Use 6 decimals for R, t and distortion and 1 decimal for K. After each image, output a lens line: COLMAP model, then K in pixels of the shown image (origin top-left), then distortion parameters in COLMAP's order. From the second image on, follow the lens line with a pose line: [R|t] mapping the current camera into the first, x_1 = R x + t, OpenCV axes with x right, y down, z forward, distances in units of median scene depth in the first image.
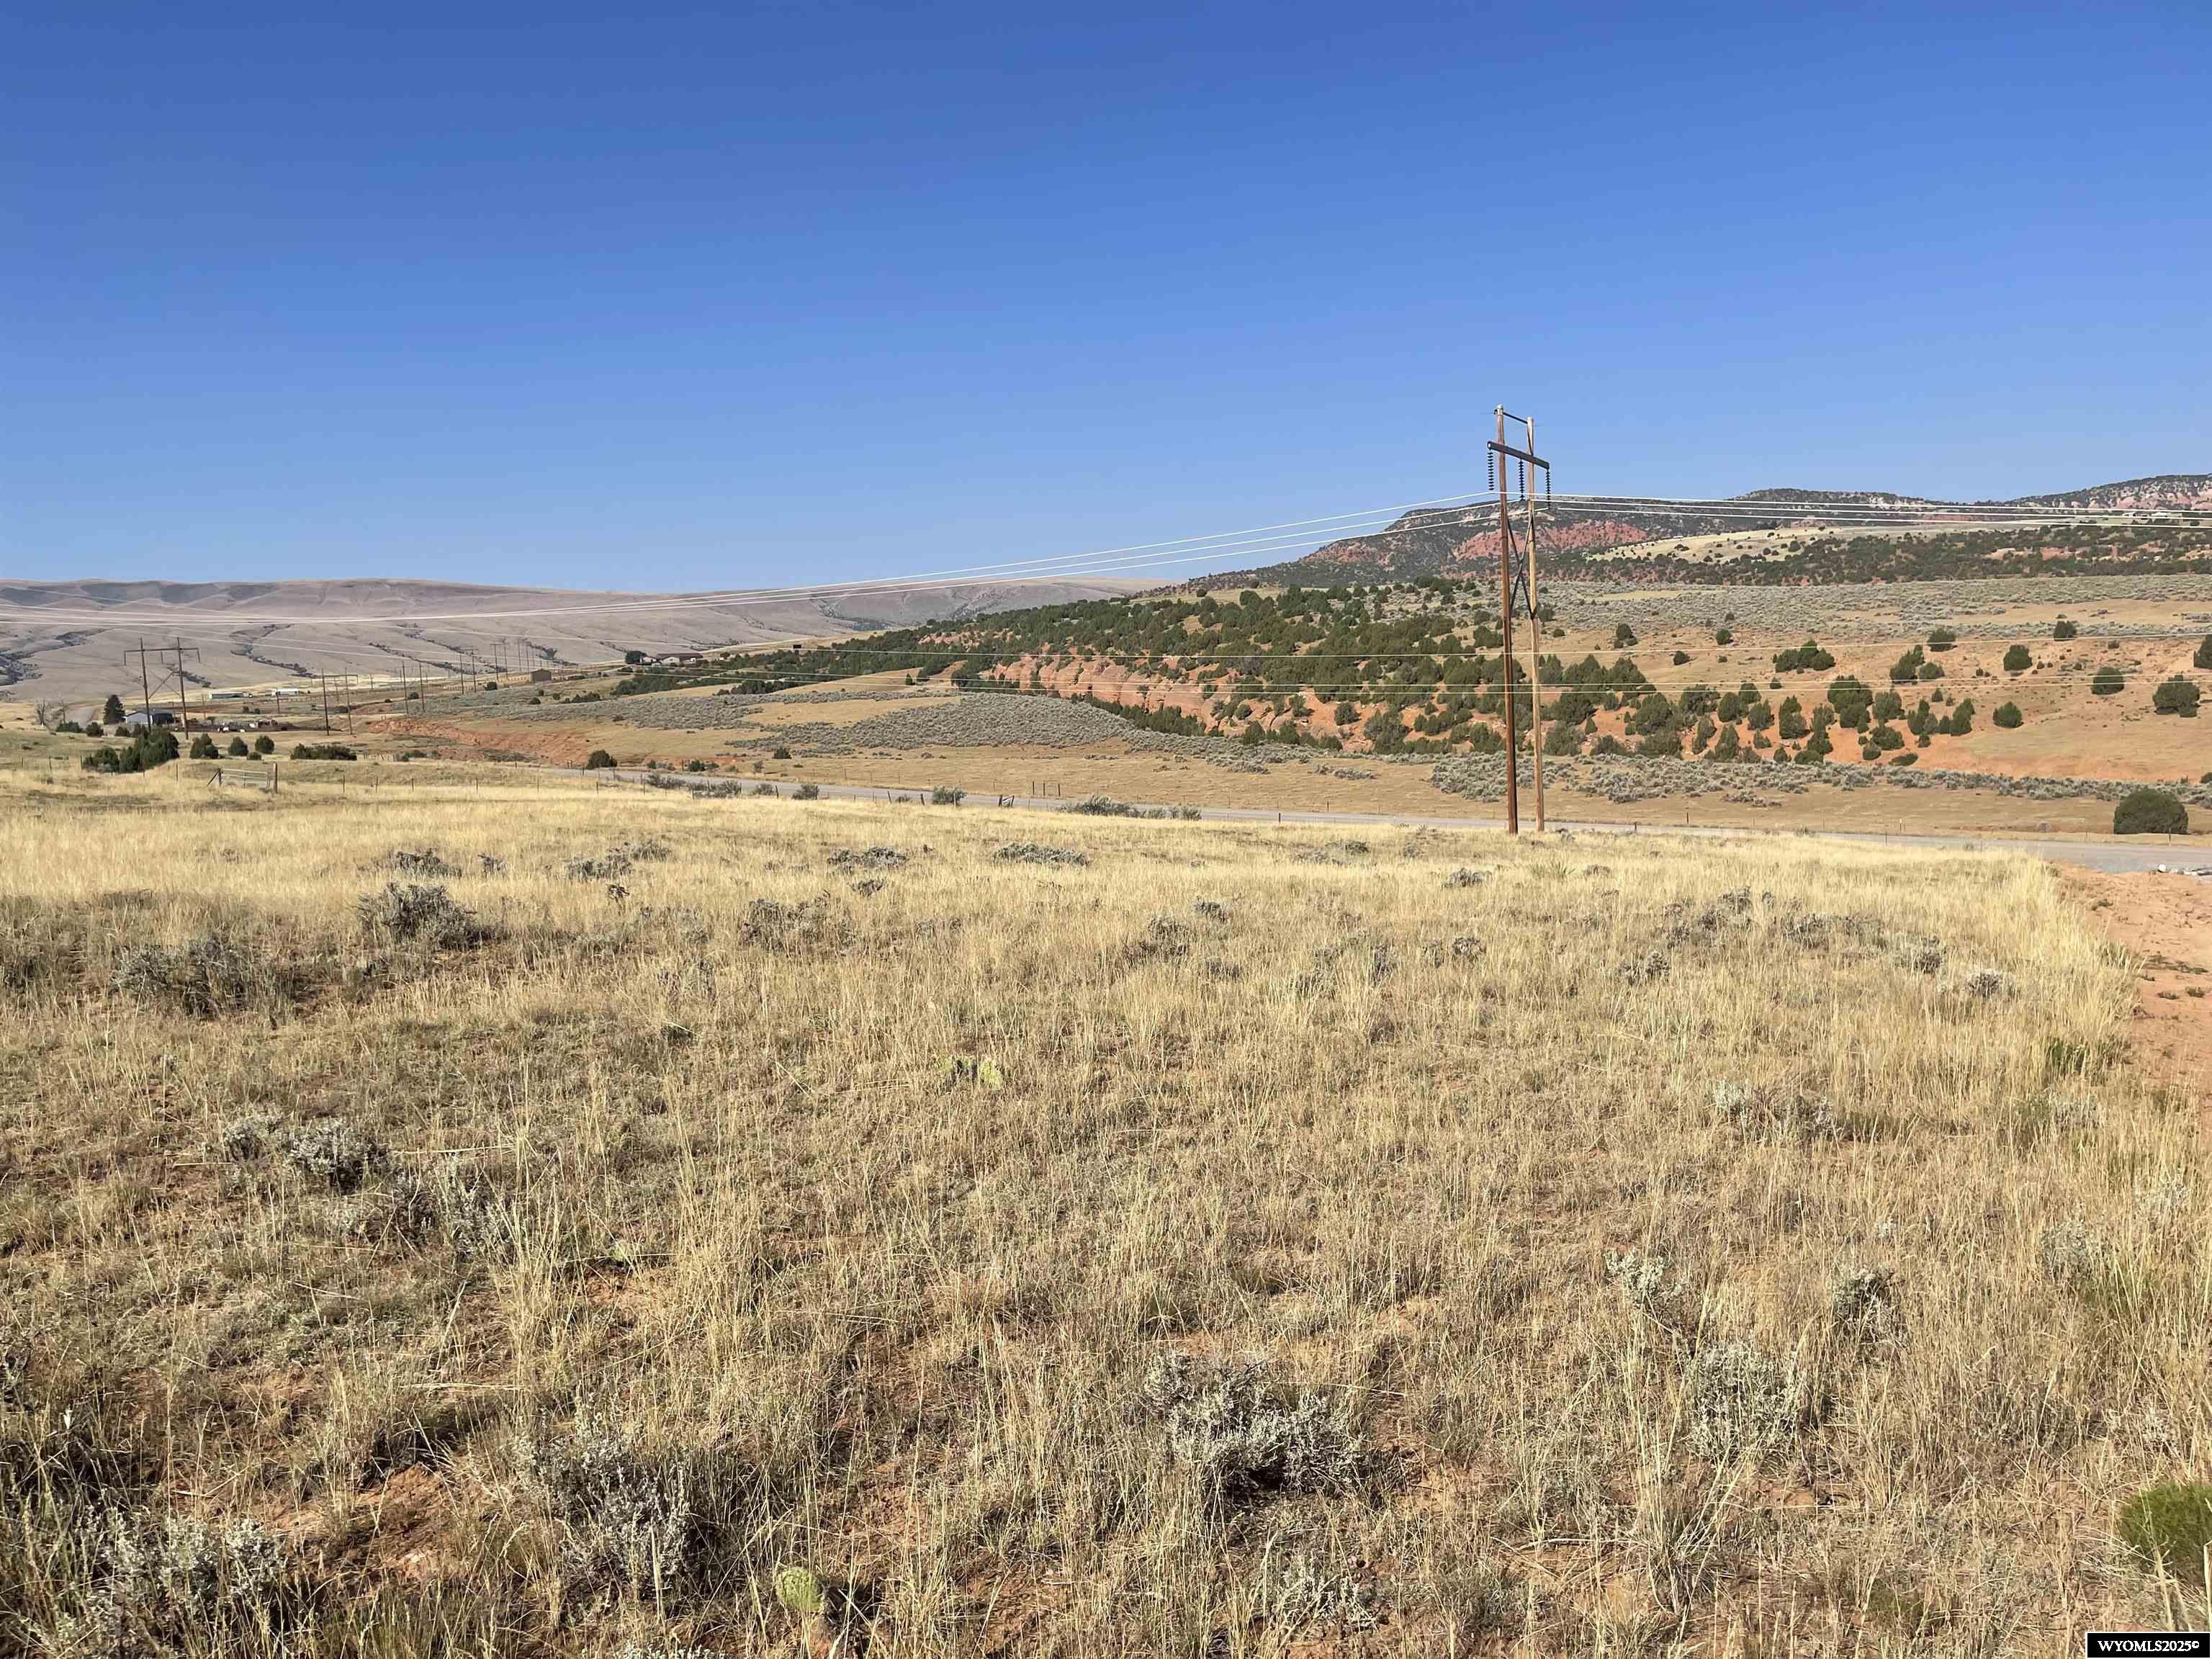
lens RADIAL K [[1662.4, 0, 1121.8], [0, 1662.4, 864.4], [0, 0, 1]] dist [0.056317, -0.075873]
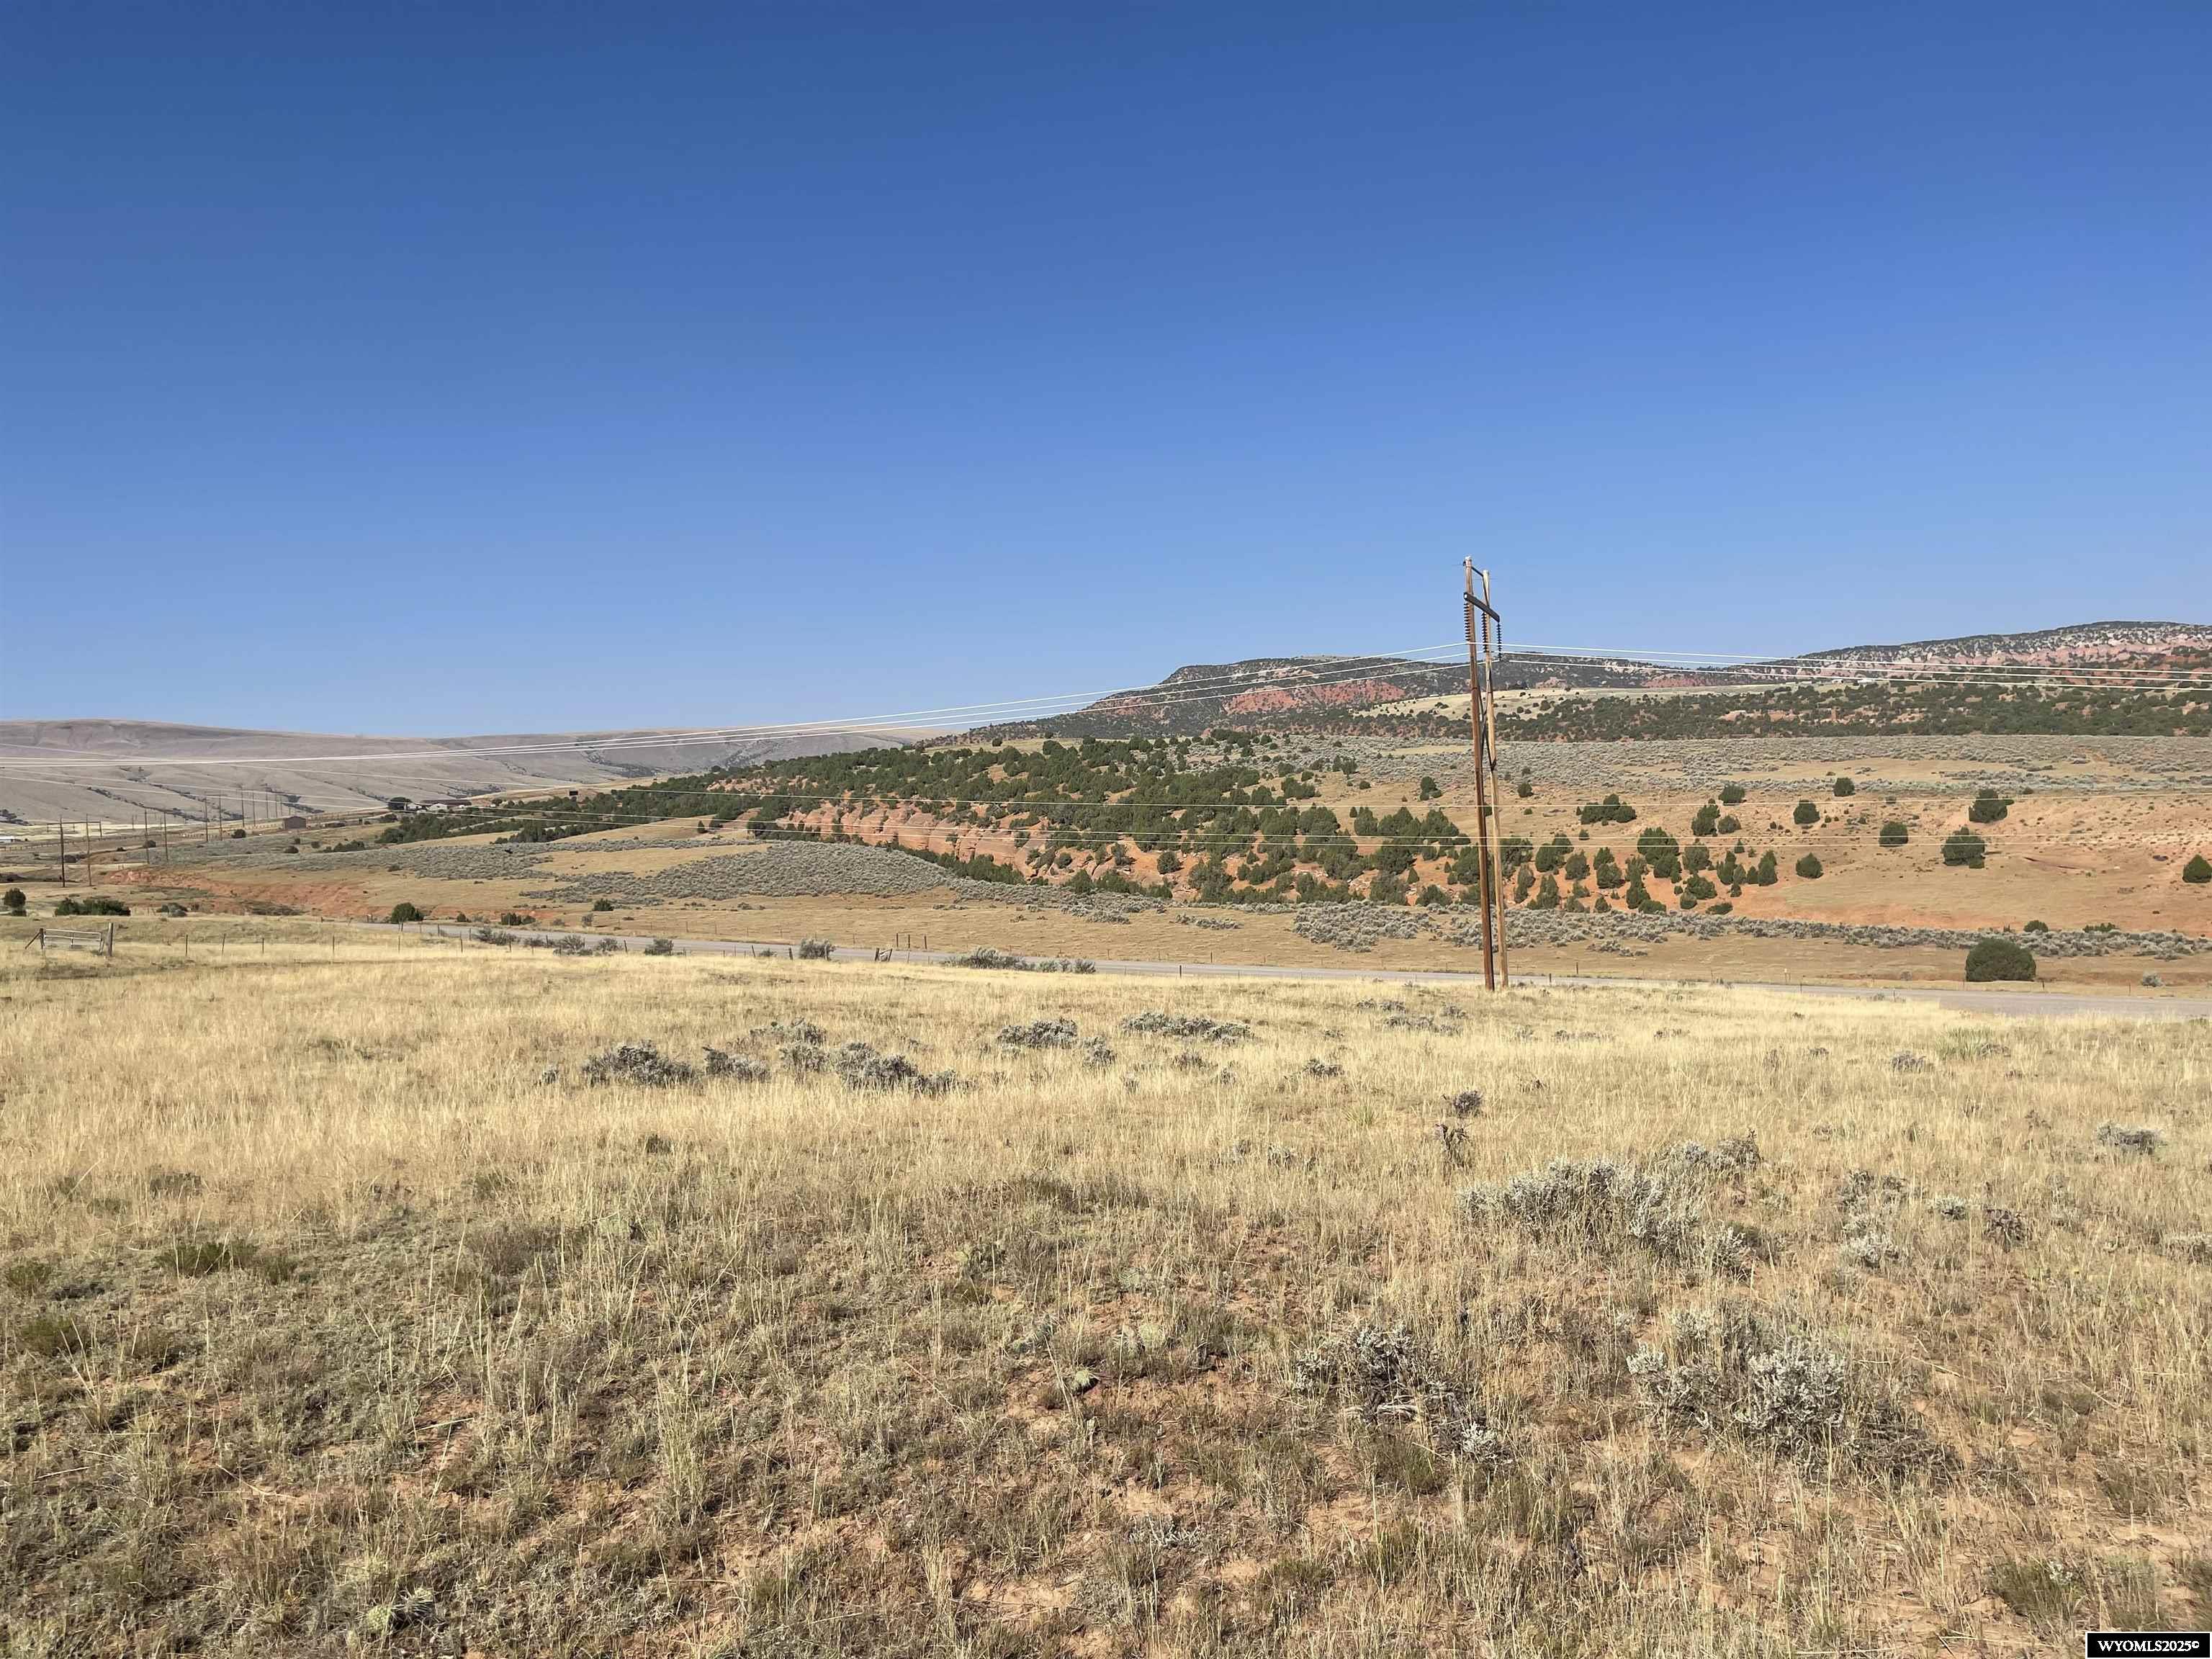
lens RADIAL K [[1662.4, 0, 1115.2], [0, 1662.4, 828.7], [0, 0, 1]] dist [0.056317, -0.075873]
pose [[0.991303, 0.002874, 0.131567, -0.018711], [0.011577, 0.993981, -0.108940, -0.001278], [-0.131088, 0.109516, 0.985303, 0.008526]]
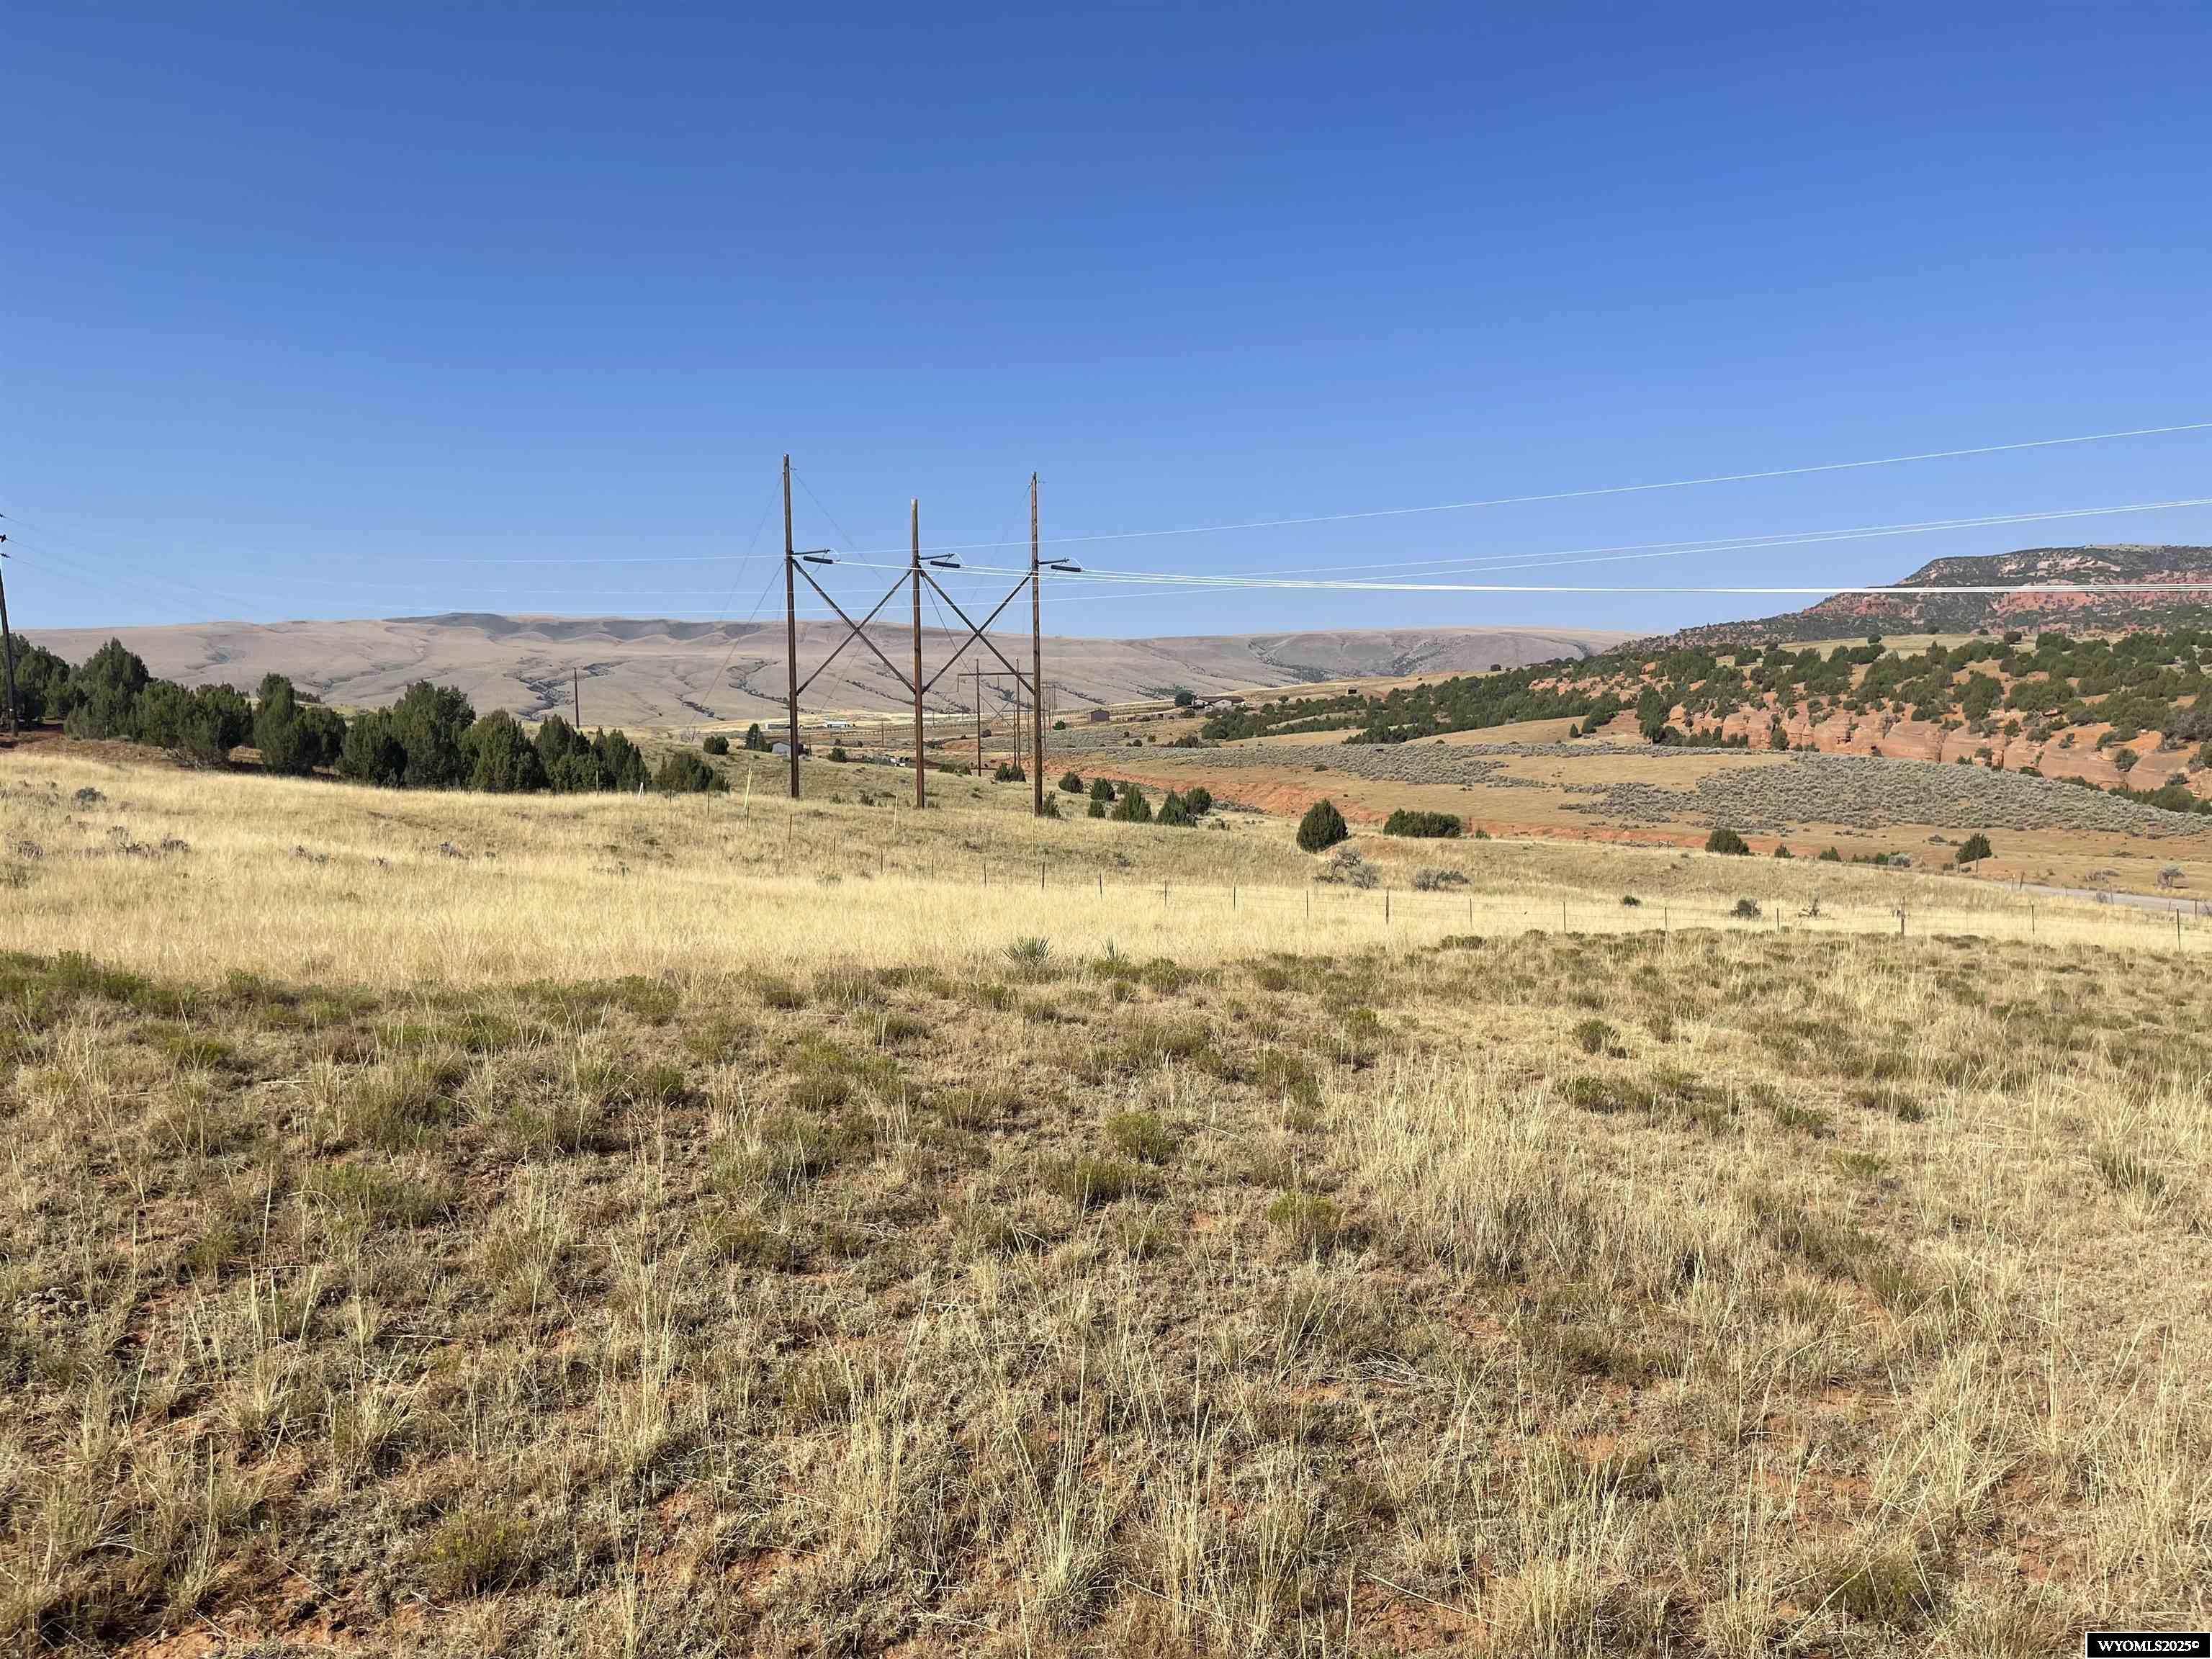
lens RADIAL K [[1662.4, 0, 1107.1], [0, 1662.4, 836.6], [0, 0, 1]] dist [0.056317, -0.075873]
pose [[0.969762, 0.045951, -0.239689, -0.174134], [-0.056832, 0.997634, -0.038679, -0.010901], [0.237344, 0.051132, 0.970079, 0.126488]]
